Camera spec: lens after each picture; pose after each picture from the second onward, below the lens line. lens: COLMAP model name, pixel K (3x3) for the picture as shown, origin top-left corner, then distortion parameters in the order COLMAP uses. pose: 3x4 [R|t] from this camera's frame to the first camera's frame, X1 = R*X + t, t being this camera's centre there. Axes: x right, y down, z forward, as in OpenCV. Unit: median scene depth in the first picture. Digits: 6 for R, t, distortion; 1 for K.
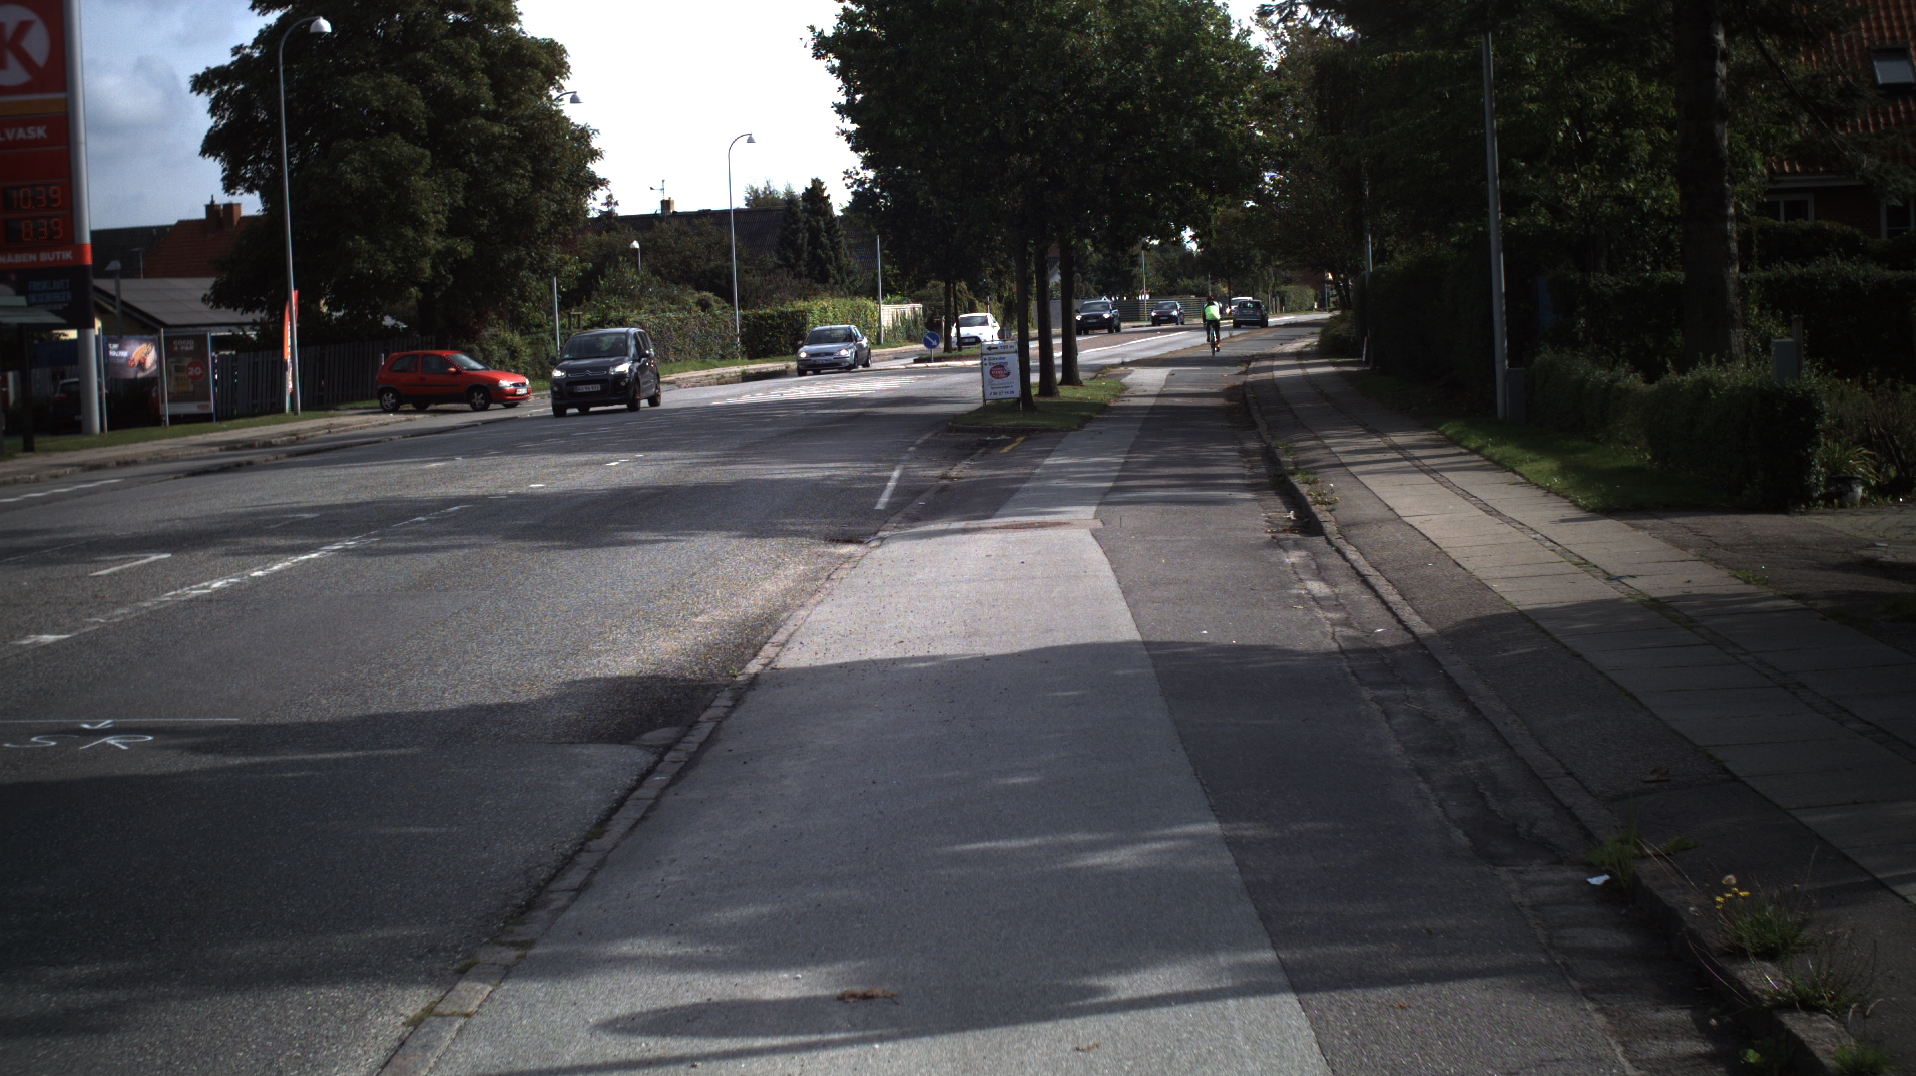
lens RADIAL K [[3693.3, 0, 952.0], [0, 3693.3, 534.9], [0, 0, 1]] dist [-0.238924, 0.000000]
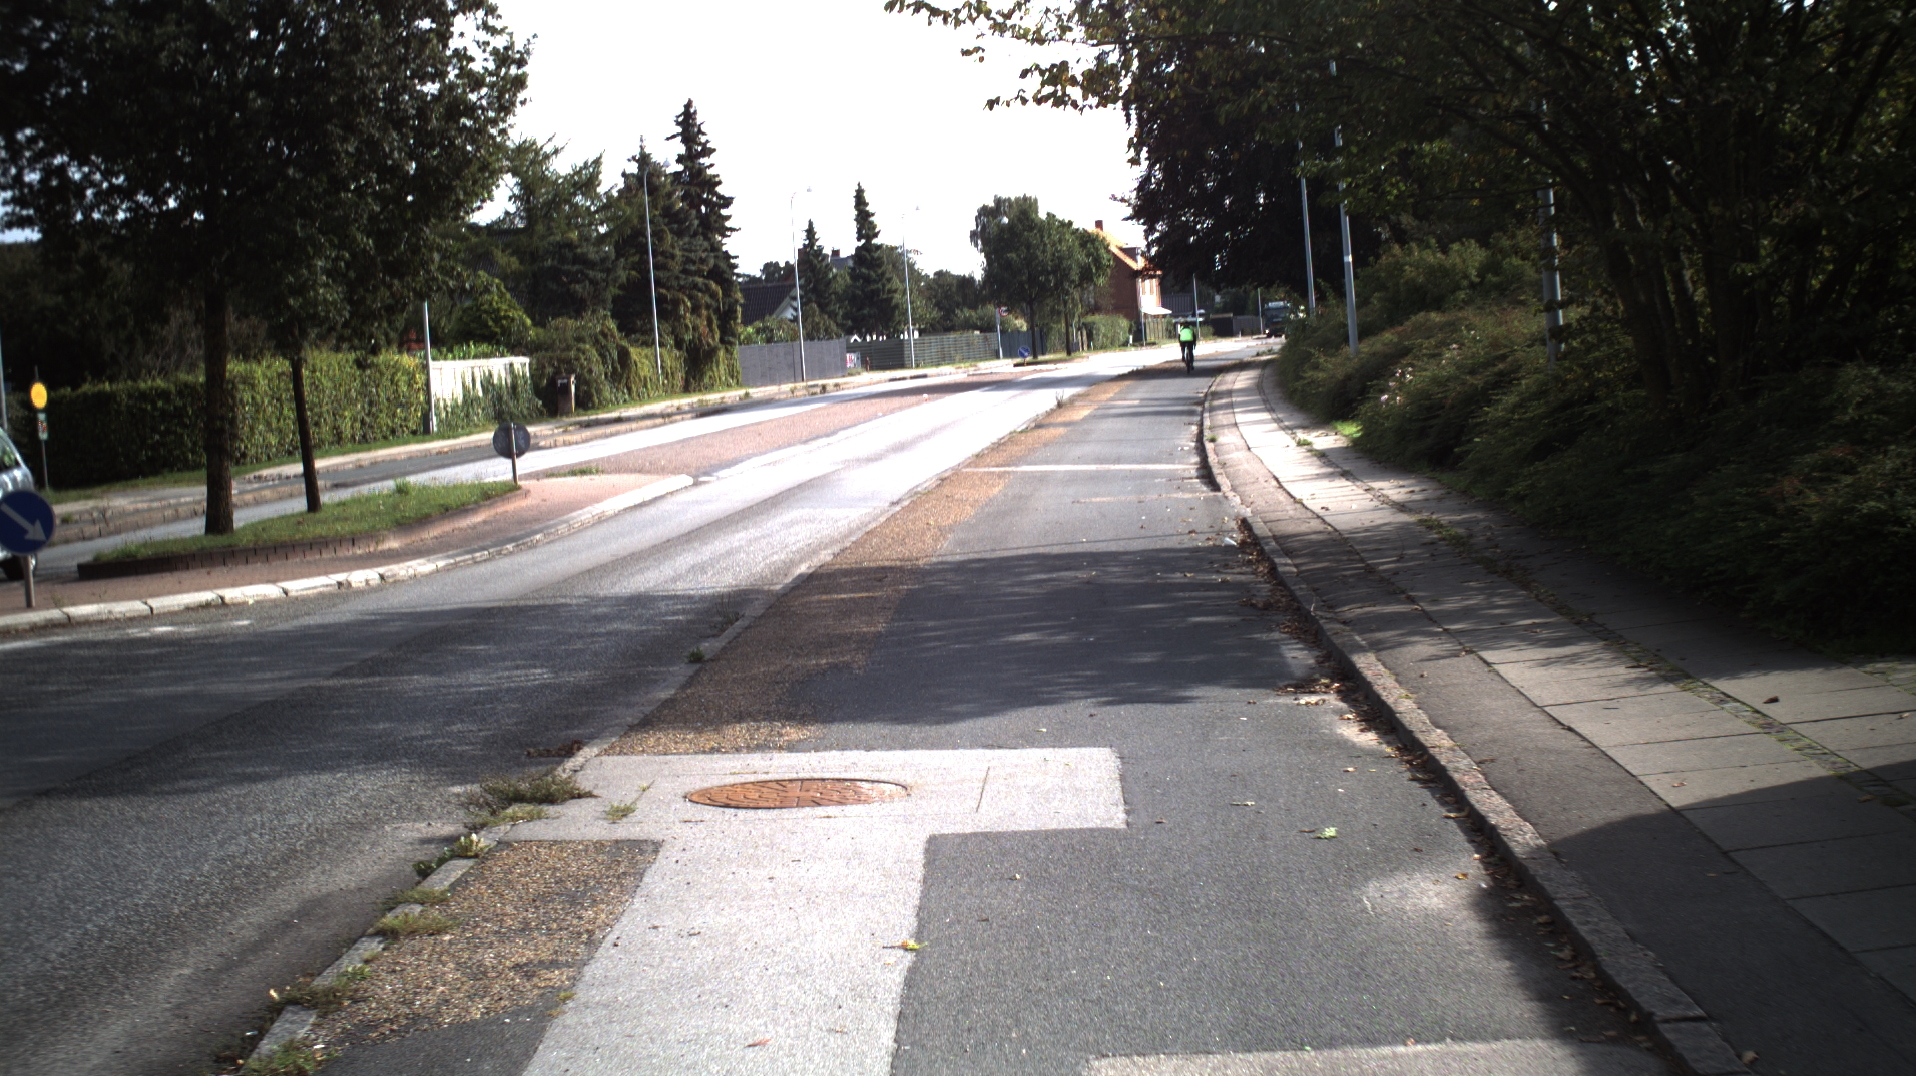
lens RADIAL K [[3693.3, 0, 952.6], [0, 3693.3, 537.2], [0, 0, 1]] dist [-0.238924, 0.000000]
pose [[0.997847, -0.029900, 0.058367, 0.049145], [0.030508, 0.999489, -0.009547, -0.051211], [-0.058052, 0.011308, 0.998250, 0.802024]]
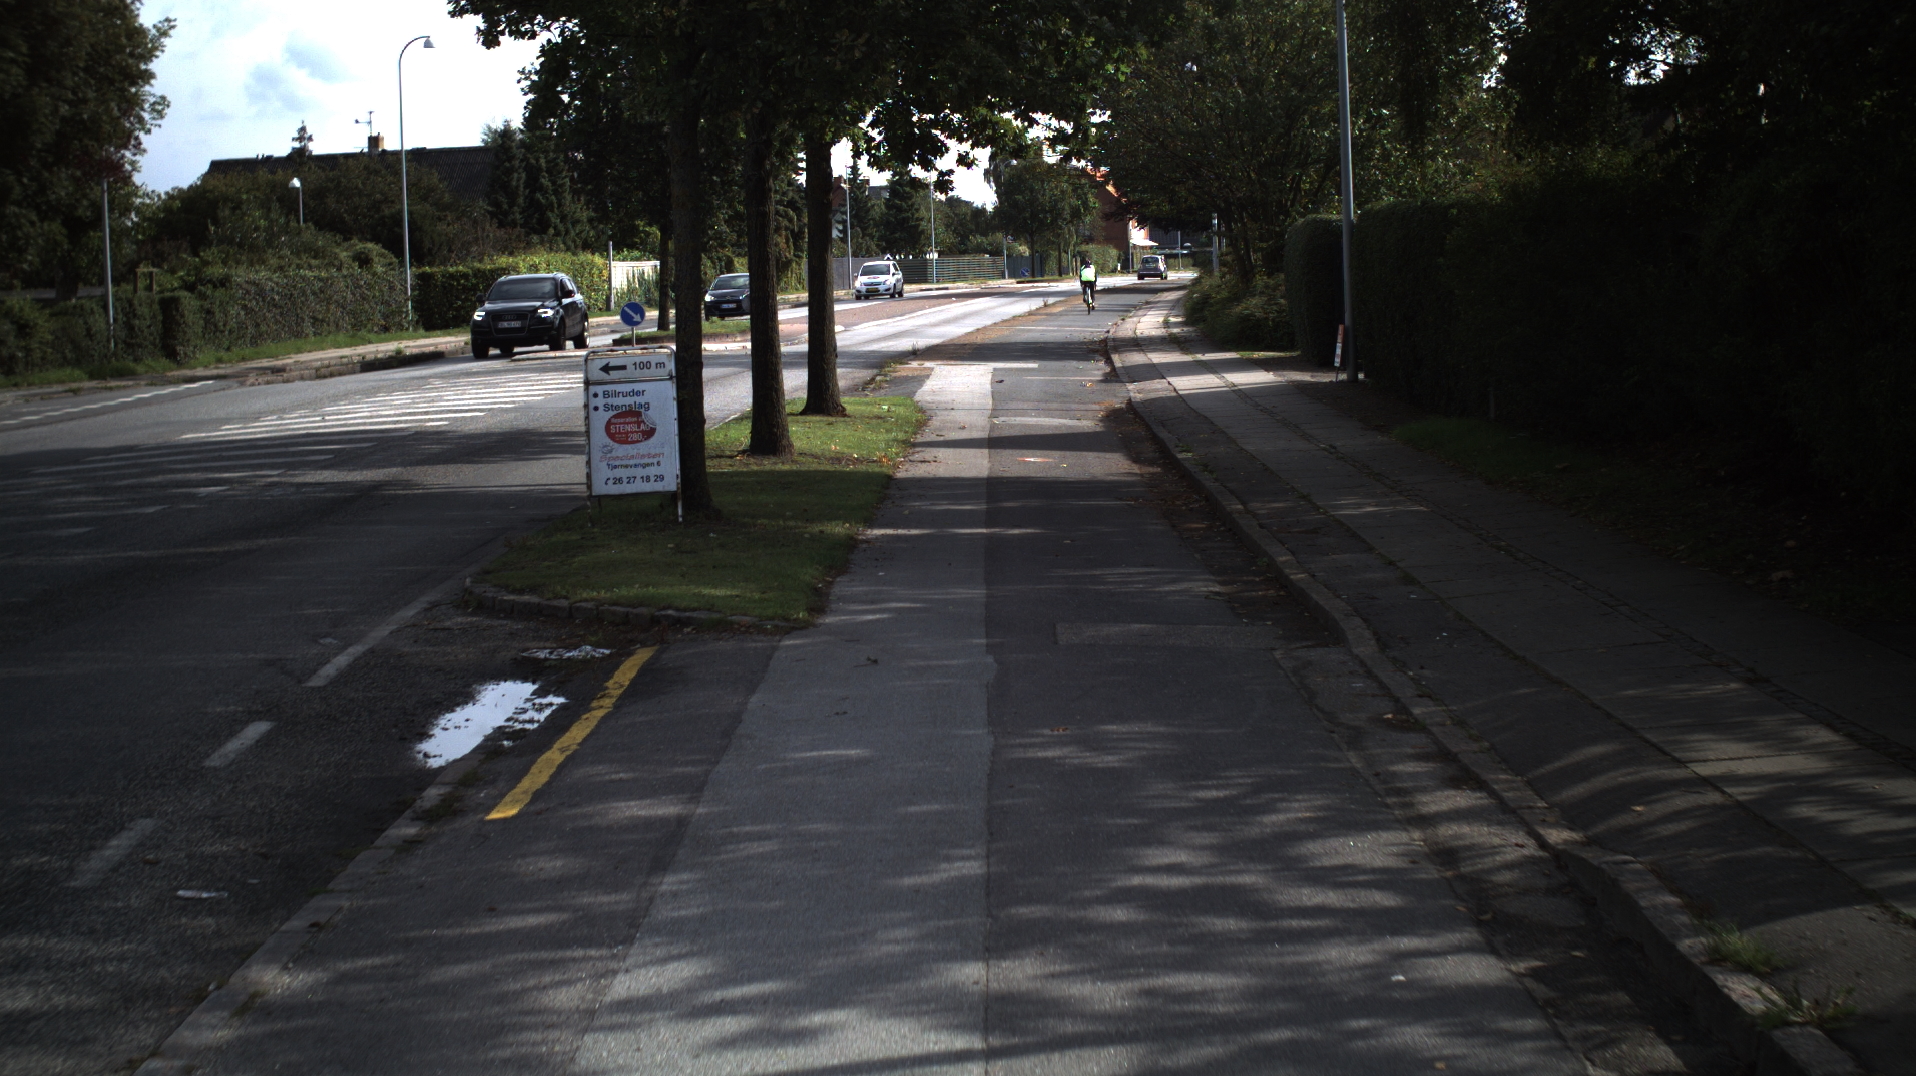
lens RADIAL K [[3693.3, 0, 972.8], [0, 3693.3, 527.1], [0, 0, 1]] dist [-0.238924, 0.000000]
pose [[0.997863, 0.007161, 0.064948, 0.014240], [-0.007745, 0.999932, 0.008740, -0.021535], [-0.064881, -0.009224, 0.997850, 0.344799]]
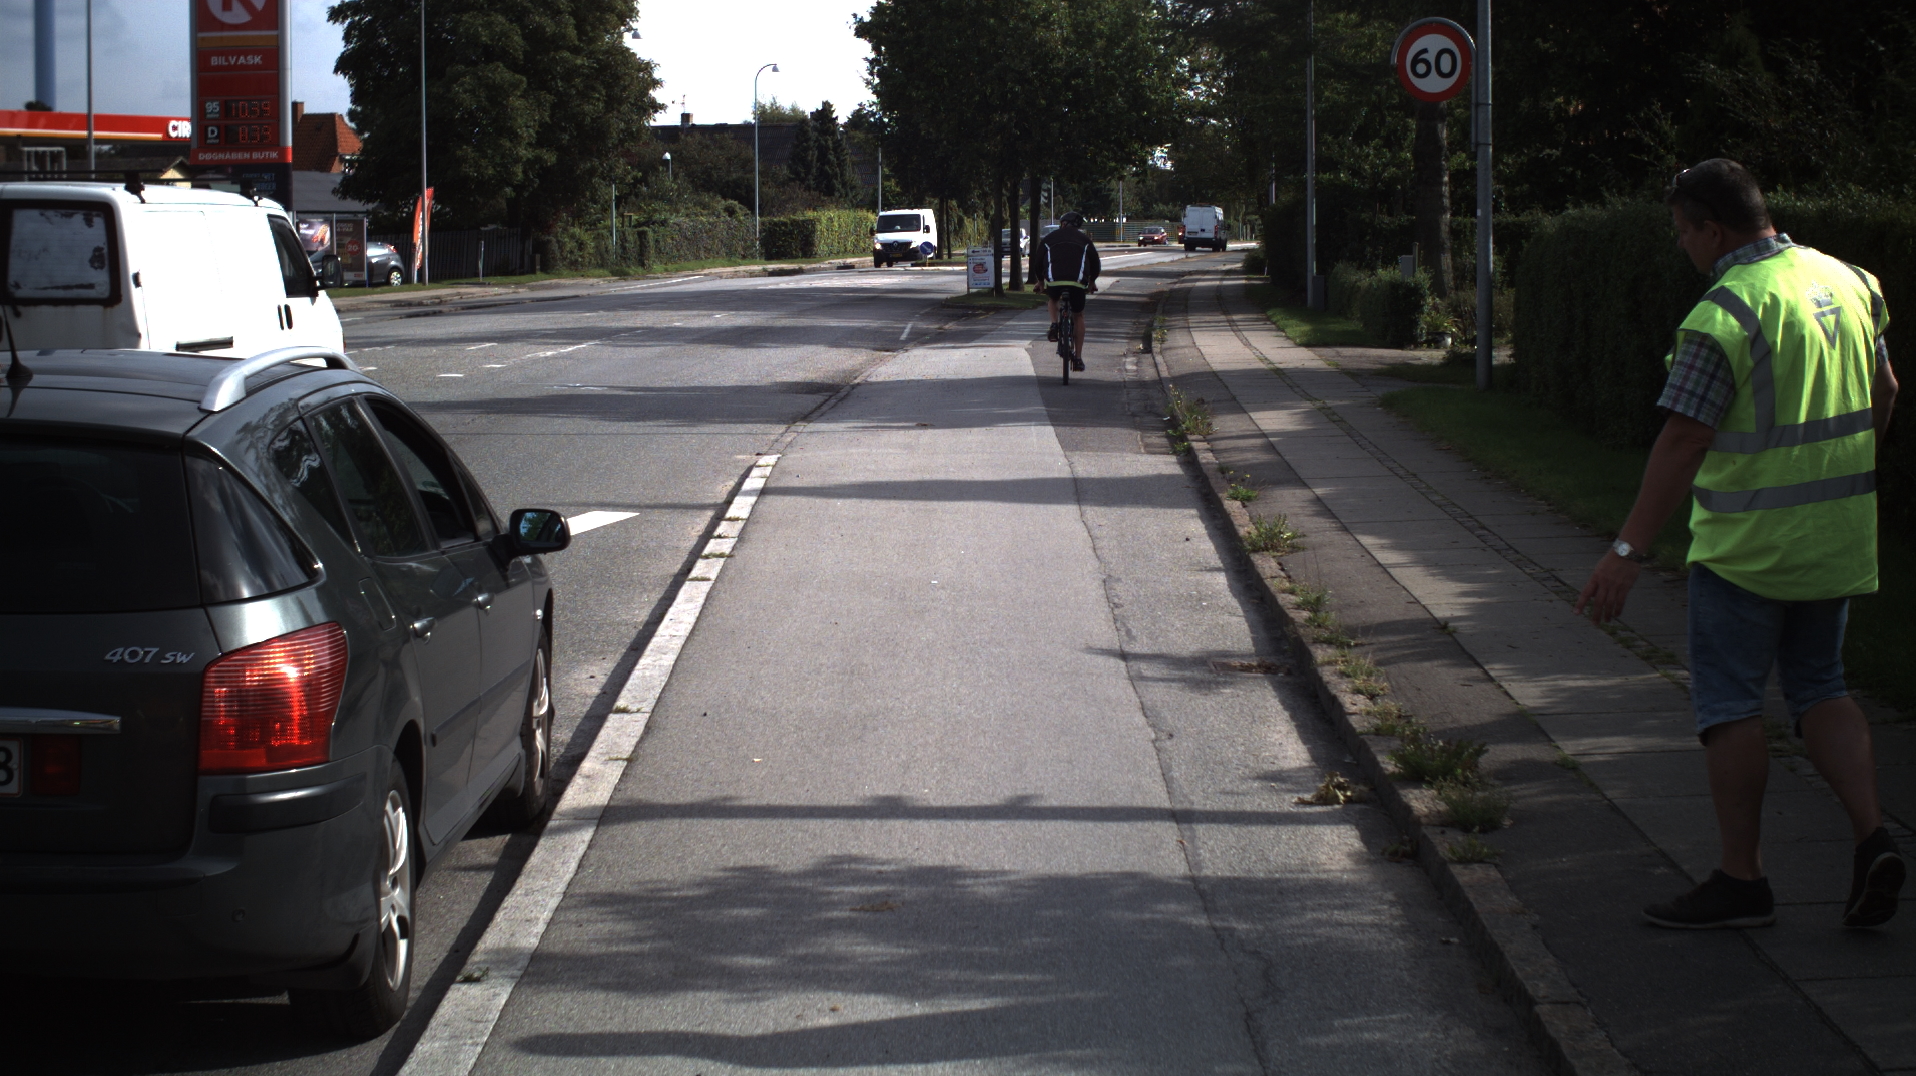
lens RADIAL K [[3693.3, 0, 944.2], [0, 3693.3, 537.0], [0, 0, 1]] dist [-0.238924, 0.000000]
pose [[0.999219, 0.039263, 0.004411, -0.001621], [-0.039356, 0.998951, 0.023410, 0.014600], [-0.003487, -0.023565, 0.999716, -0.229808]]
